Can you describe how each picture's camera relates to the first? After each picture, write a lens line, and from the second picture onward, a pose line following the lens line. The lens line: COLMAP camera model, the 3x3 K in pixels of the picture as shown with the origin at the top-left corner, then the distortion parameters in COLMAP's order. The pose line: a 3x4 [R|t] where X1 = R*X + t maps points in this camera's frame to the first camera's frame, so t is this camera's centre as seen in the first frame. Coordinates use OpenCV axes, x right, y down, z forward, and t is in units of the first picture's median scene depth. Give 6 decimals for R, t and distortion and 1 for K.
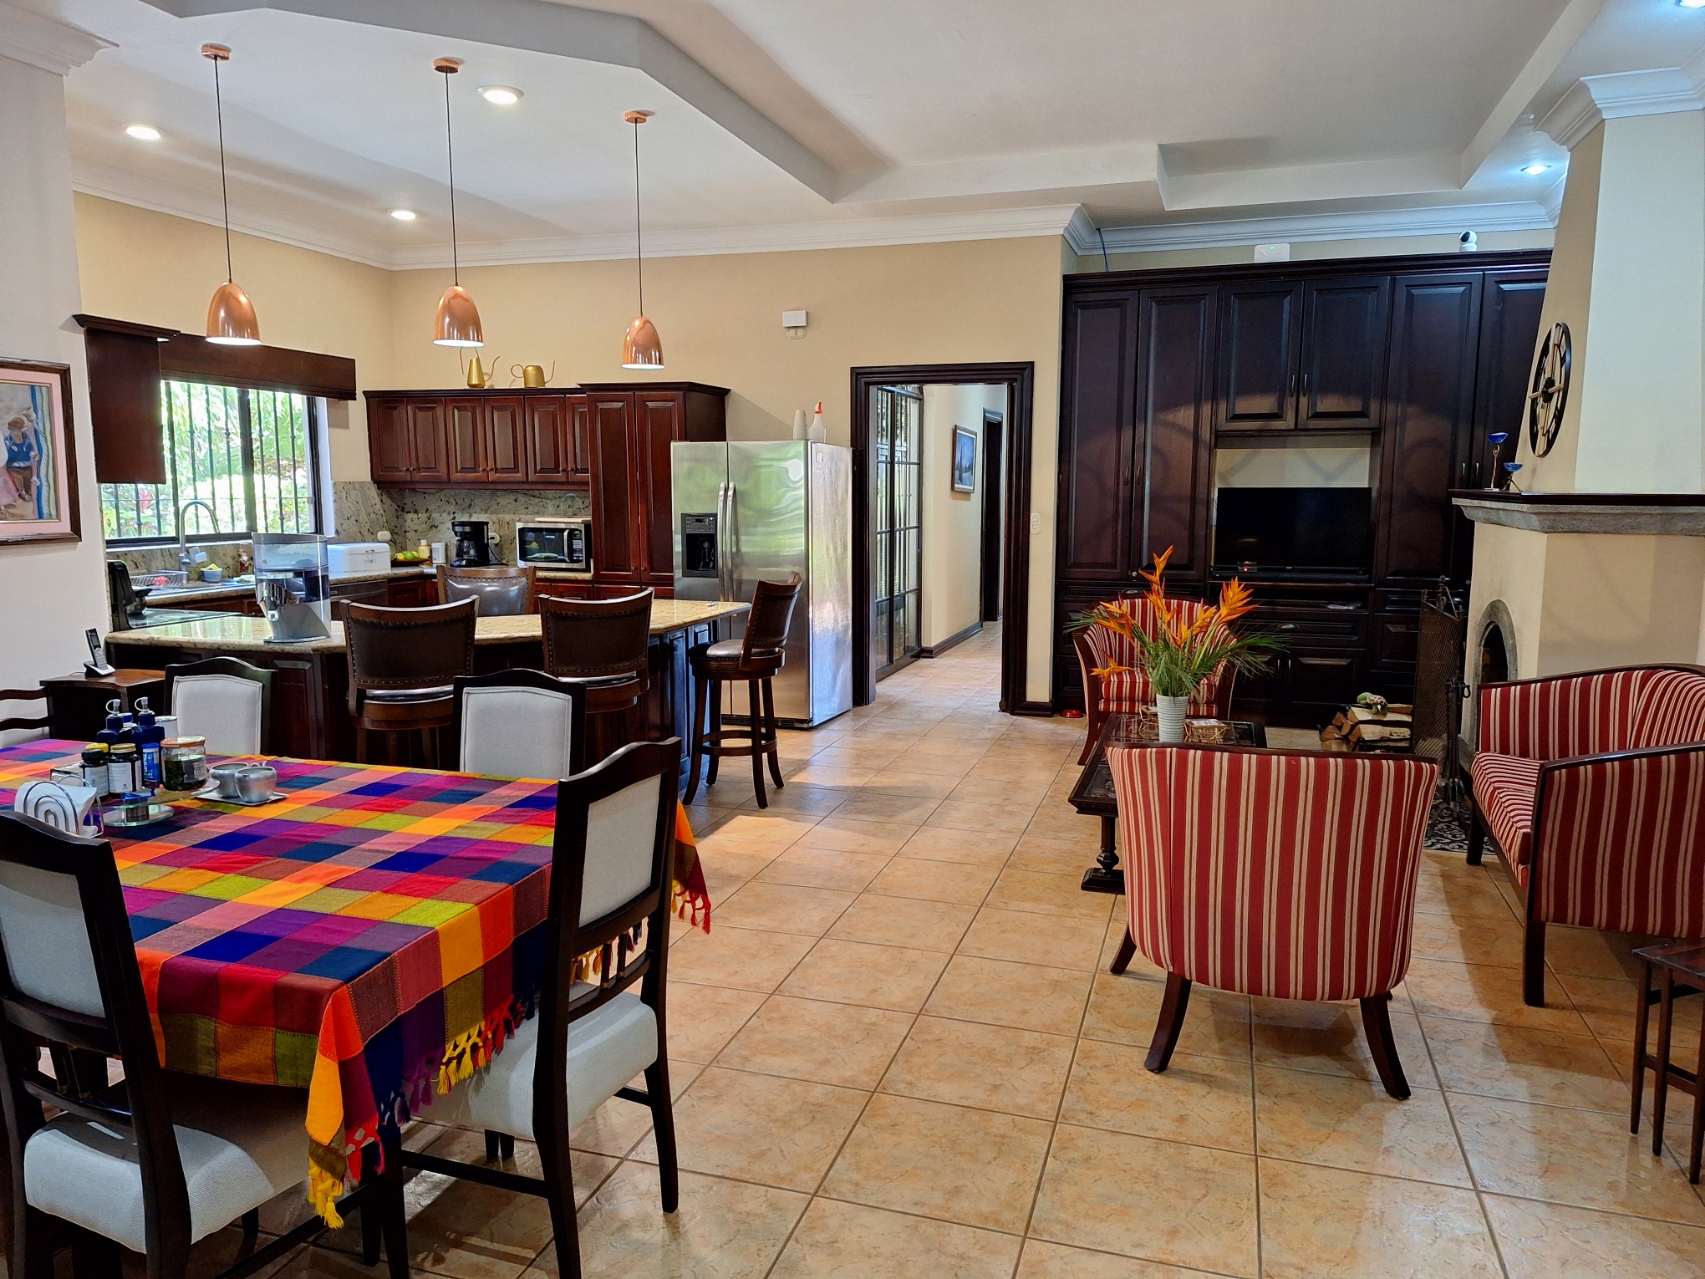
lens RADIAL K [[1193.8, 0, 846.9], [0, 1193.8, 637.9], [0, 0, 1]] dist [0.083096, -0.071034]
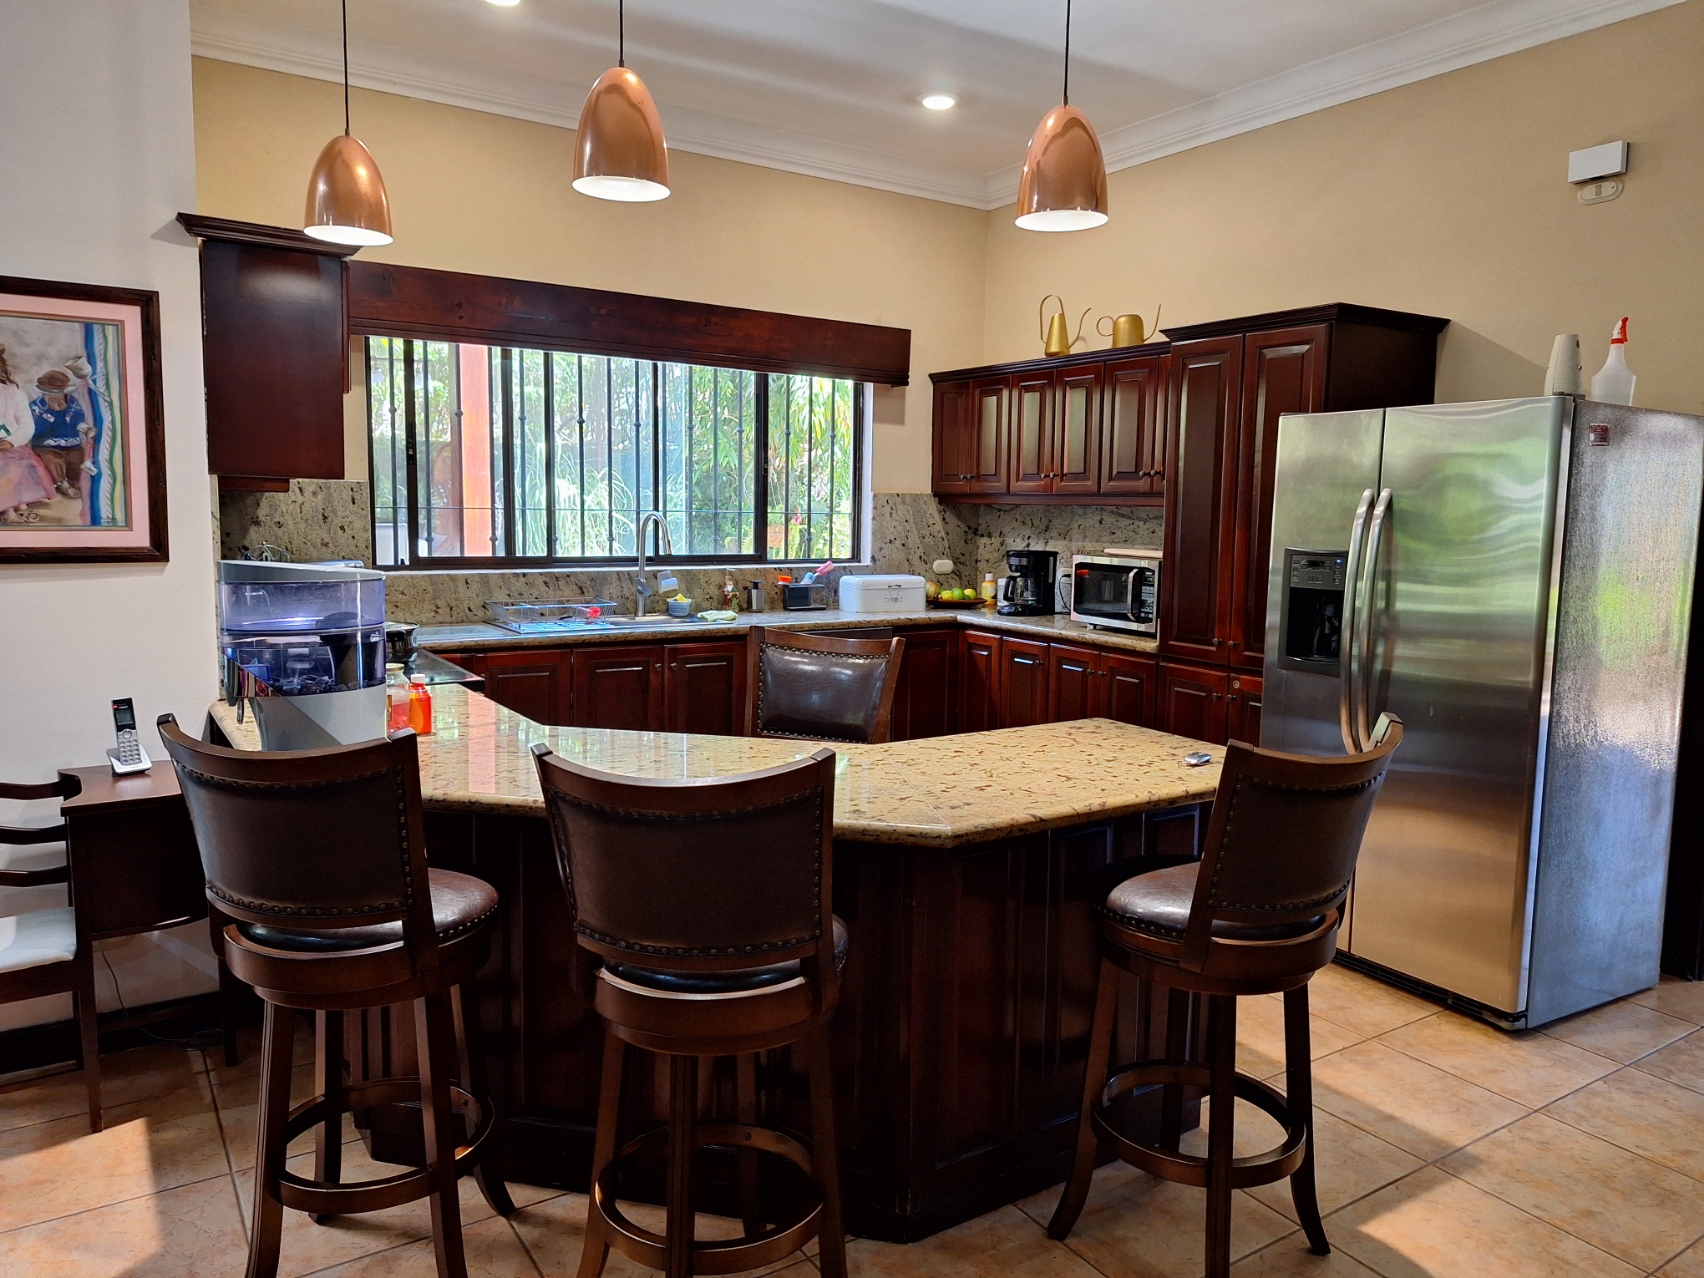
lens RADIAL K [[1193.1, 0, 862.2], [0, 1193.1, 625.4], [0, 0, 1]] dist [0.083096, -0.071034]
pose [[0.783251, 0.076109, -0.617029, 0.042545], [-0.095379, 0.995440, 0.001713, -0.048428], [0.614346, 0.057510, 0.786938, 0.424062]]
